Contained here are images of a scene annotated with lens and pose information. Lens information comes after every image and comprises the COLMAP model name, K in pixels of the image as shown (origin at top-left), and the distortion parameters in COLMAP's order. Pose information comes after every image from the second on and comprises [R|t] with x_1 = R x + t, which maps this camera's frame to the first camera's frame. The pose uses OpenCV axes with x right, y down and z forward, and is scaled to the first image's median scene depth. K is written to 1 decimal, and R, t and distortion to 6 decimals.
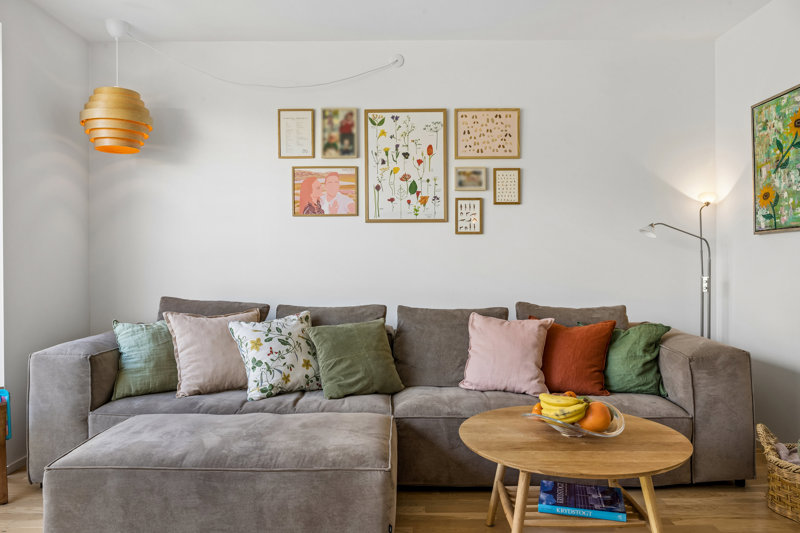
lens RADIAL K [[566.4, 0, 400.0], [0, 566.4, 266.5], [0, 0, 1]] dist [0.002160, 0.000502]
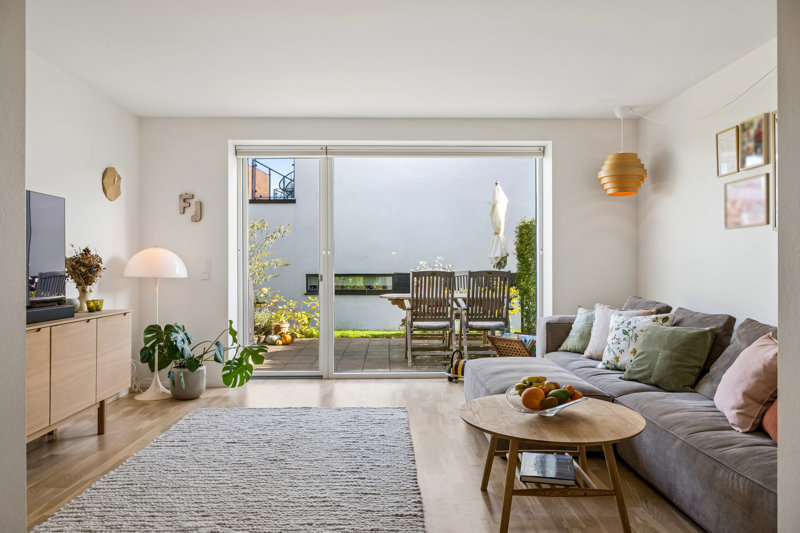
lens RADIAL K [[545.6, 0, 400.0], [0, 545.6, 266.5], [0, 0, 1]] dist [0.003175, 0.003099]
pose [[0.030946, 0.007325, -0.999494, 0.950213], [-0.007422, 0.999947, 0.007099, -0.022691], [0.999493, 0.007199, 0.030999, 0.395414]]
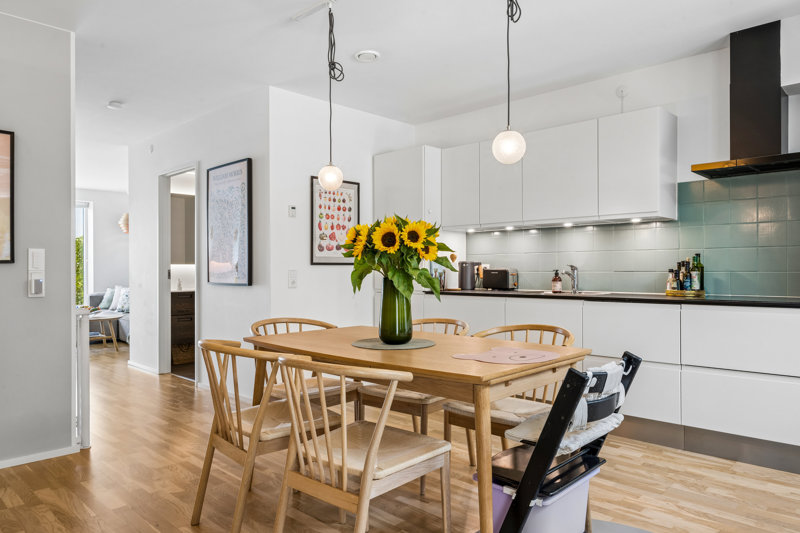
lens RADIAL K [[545.6, 0, 400.0], [0, 545.6, 266.5], [0, 0, 1]] dist [0.003175, 0.003099]
pose [[0.721241, 0.001596, -0.692682, 2.687204], [-0.007049, 0.999962, -0.005036, -0.020459], [0.692648, 0.008514, 0.721225, -0.114471]]
